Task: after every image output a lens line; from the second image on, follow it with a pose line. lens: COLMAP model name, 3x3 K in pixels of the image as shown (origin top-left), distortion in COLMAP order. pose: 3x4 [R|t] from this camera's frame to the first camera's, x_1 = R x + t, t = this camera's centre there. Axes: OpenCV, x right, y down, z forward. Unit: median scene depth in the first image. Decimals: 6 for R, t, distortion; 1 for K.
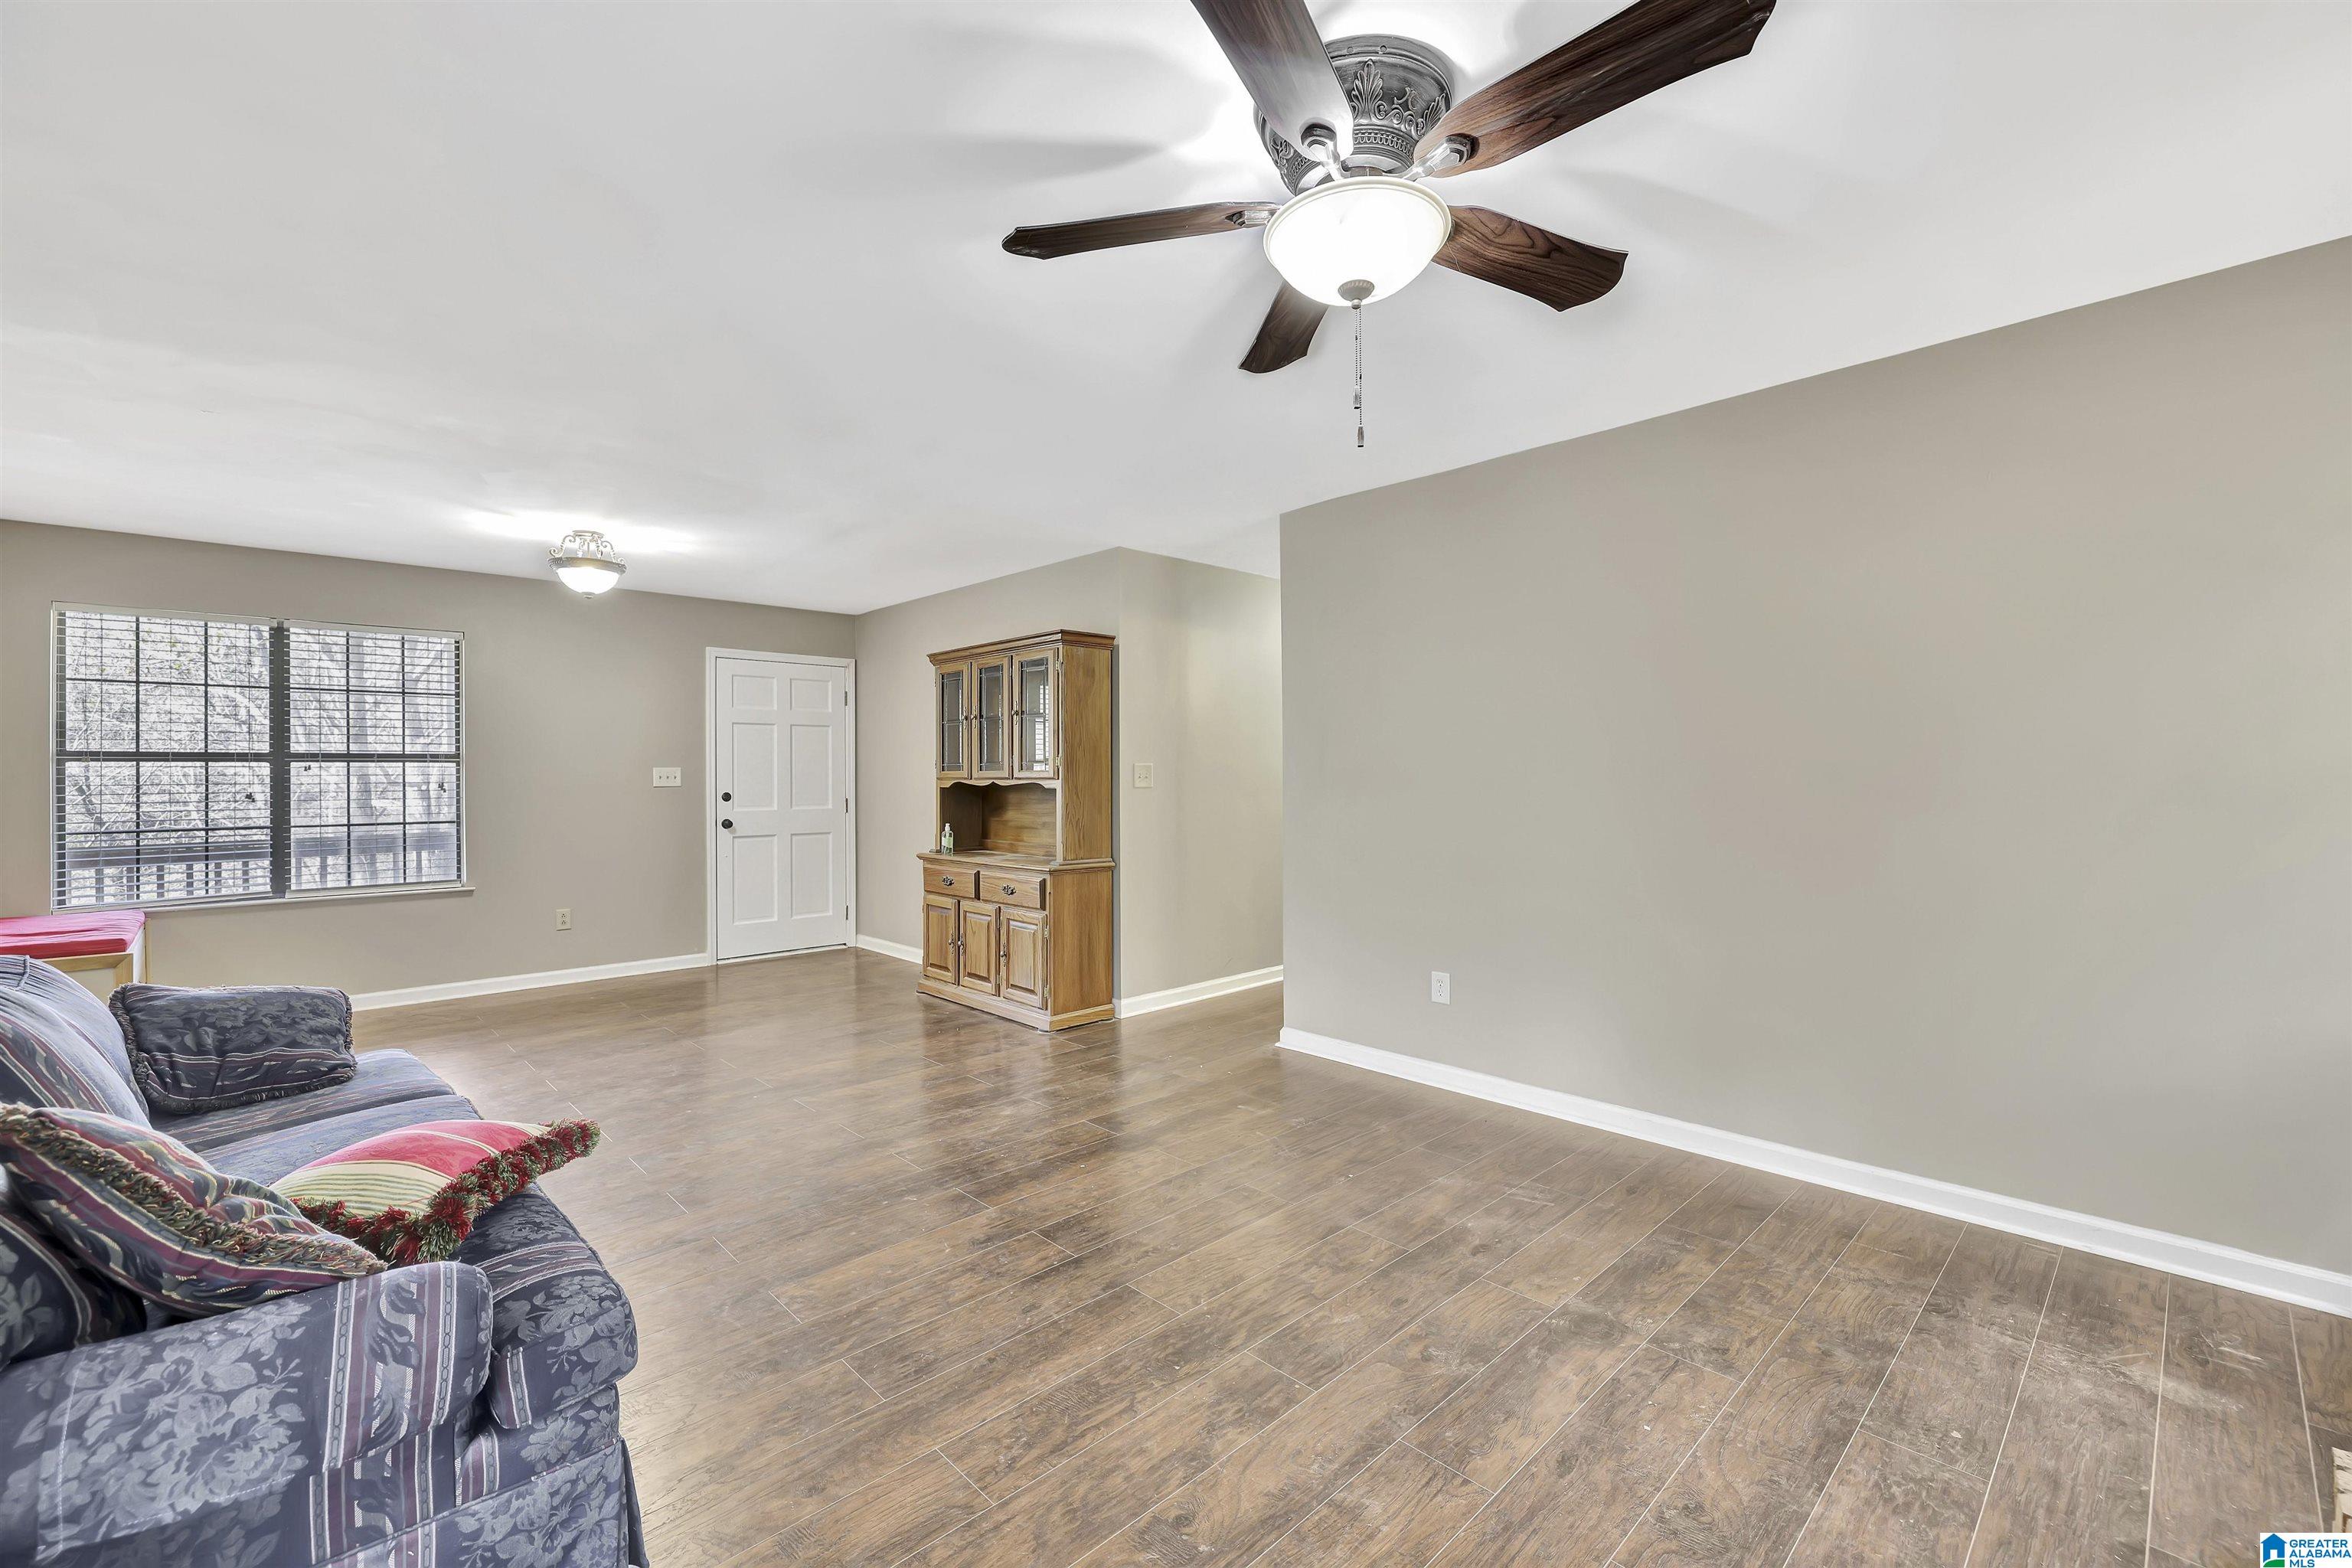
lens RADIAL K [[978.1, 0, 1170.7], [0, 978.1, 780.7], [0, 0, 1]] dist [0.012777, 0.000094]
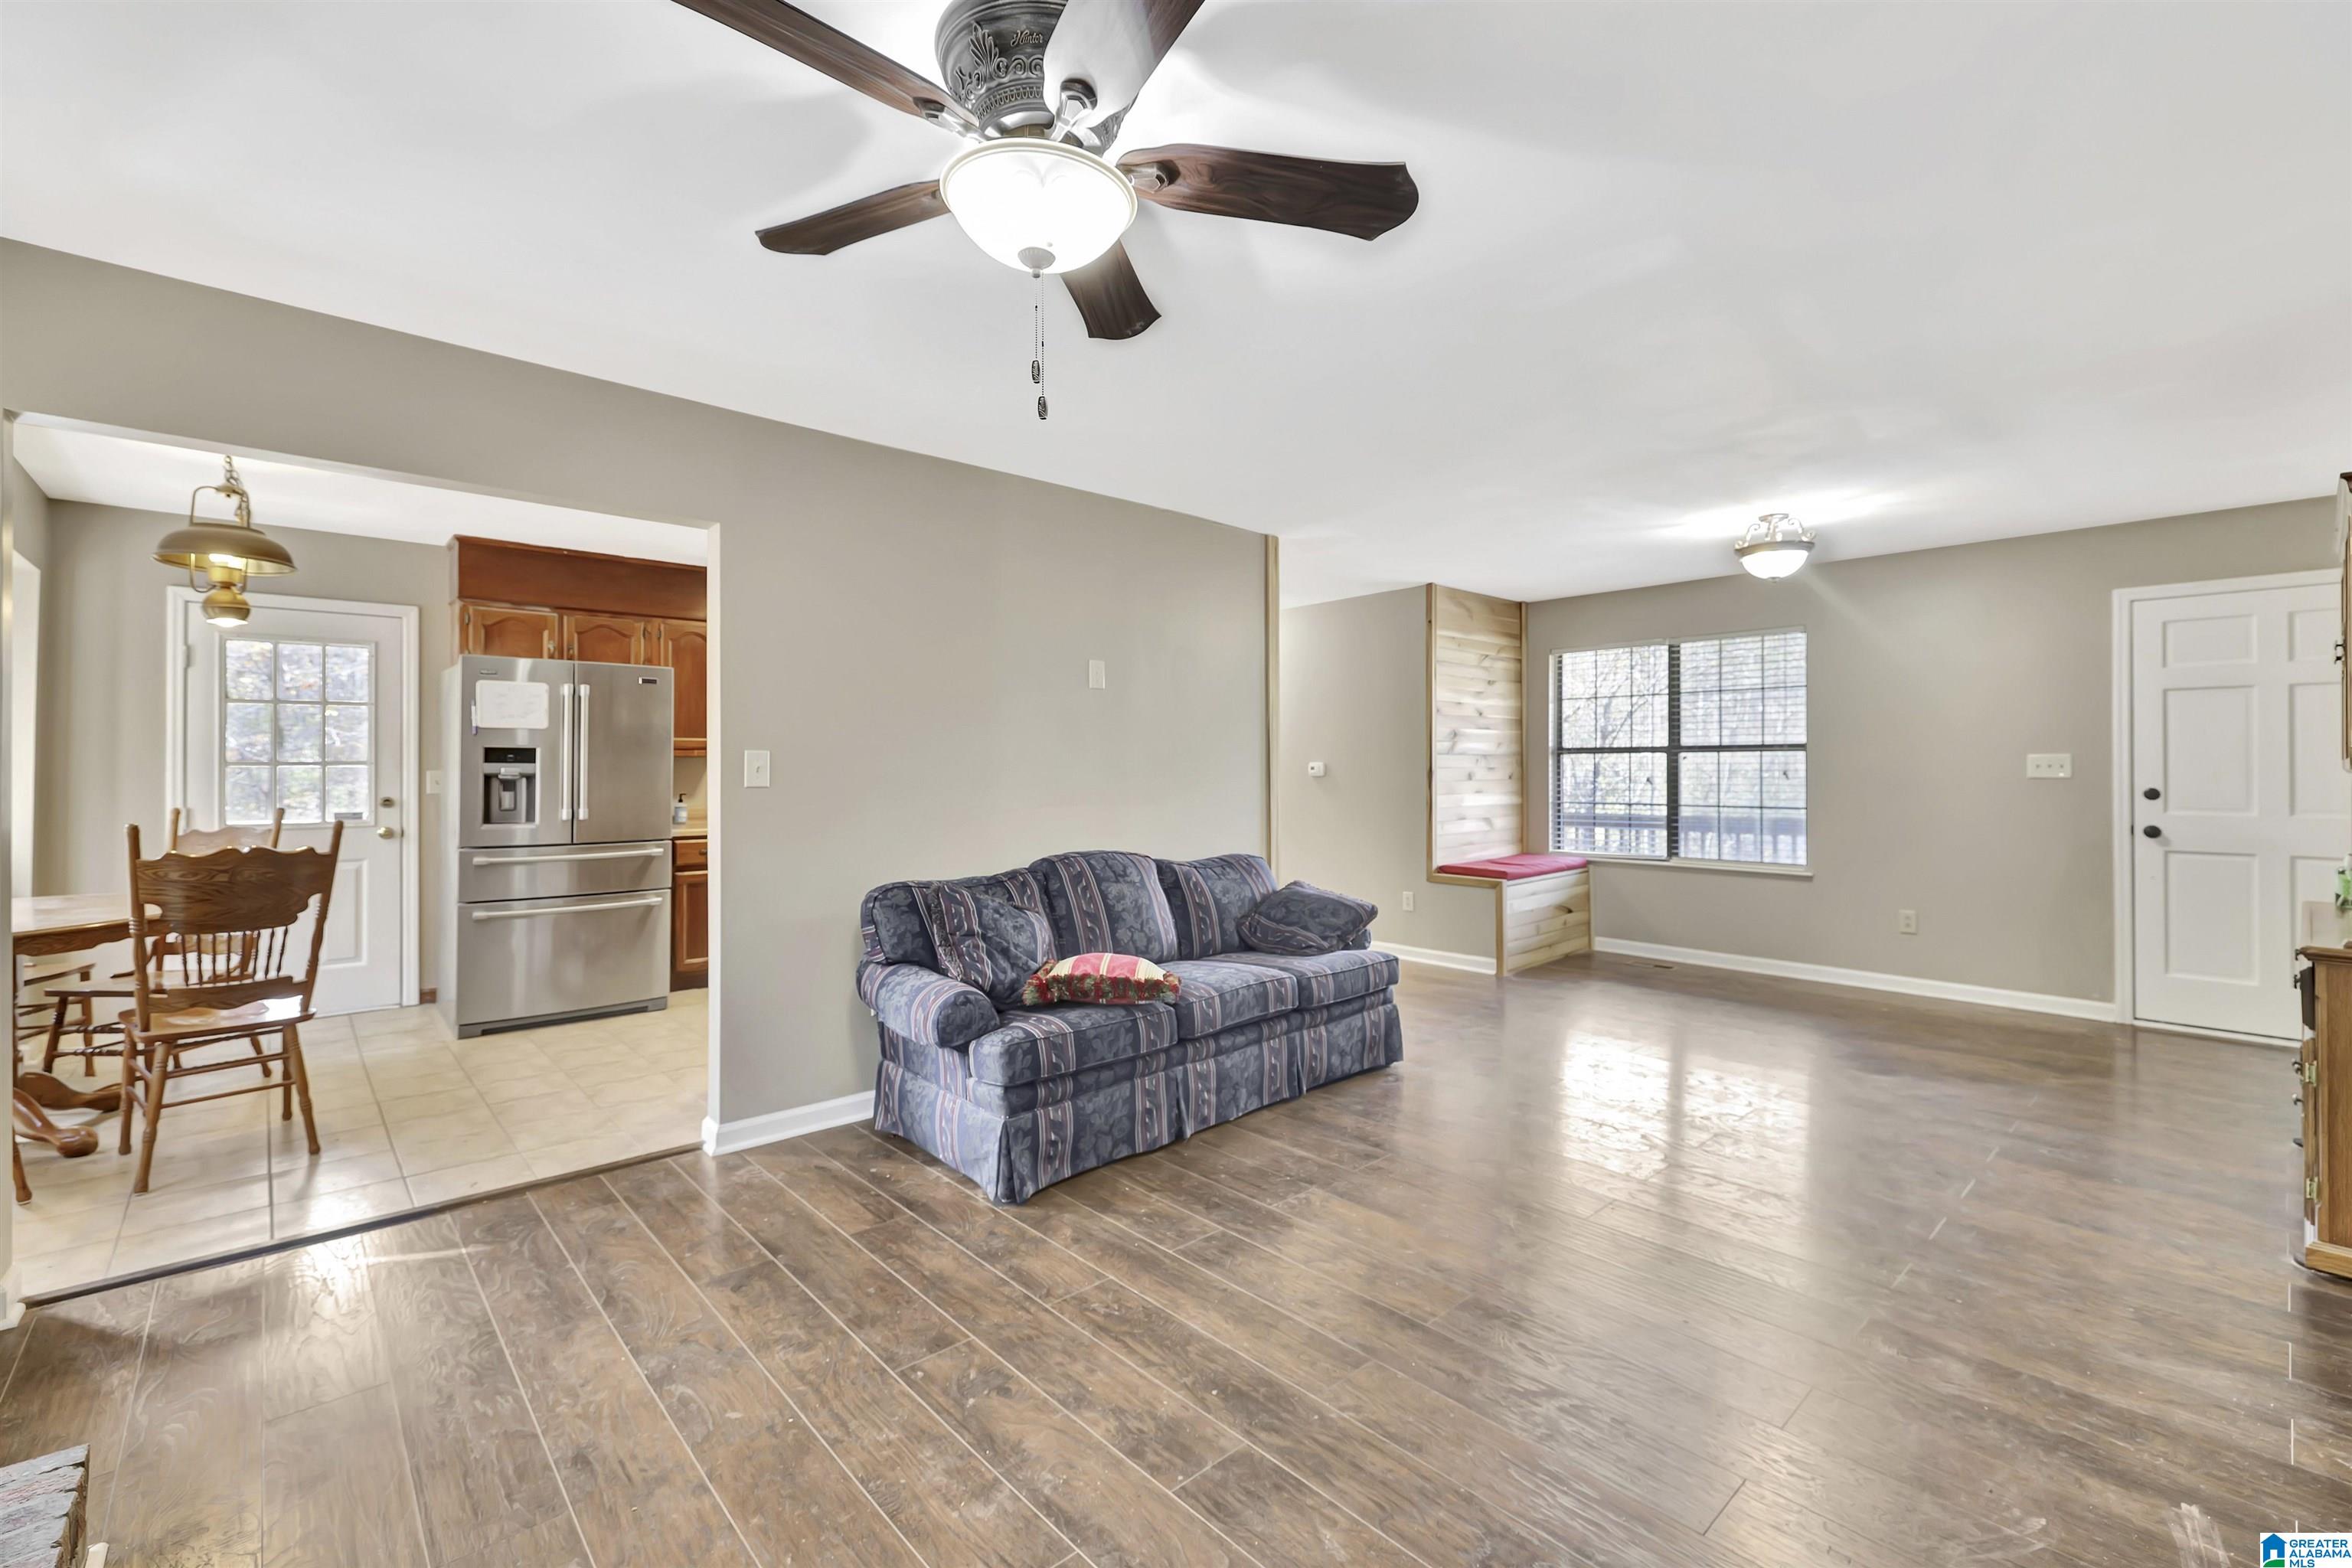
lens RADIAL K [[1015.9, 0, 1171.8], [0, 1015.9, 775.7], [0, 0, 1]] dist [0.007935, -0.001380]
pose [[-0.026324, 0.012726, -0.999572, 0.416911], [-0.003160, 0.999913, 0.012813, -0.005140], [0.999648, 0.003496, -0.026281, 0.415741]]
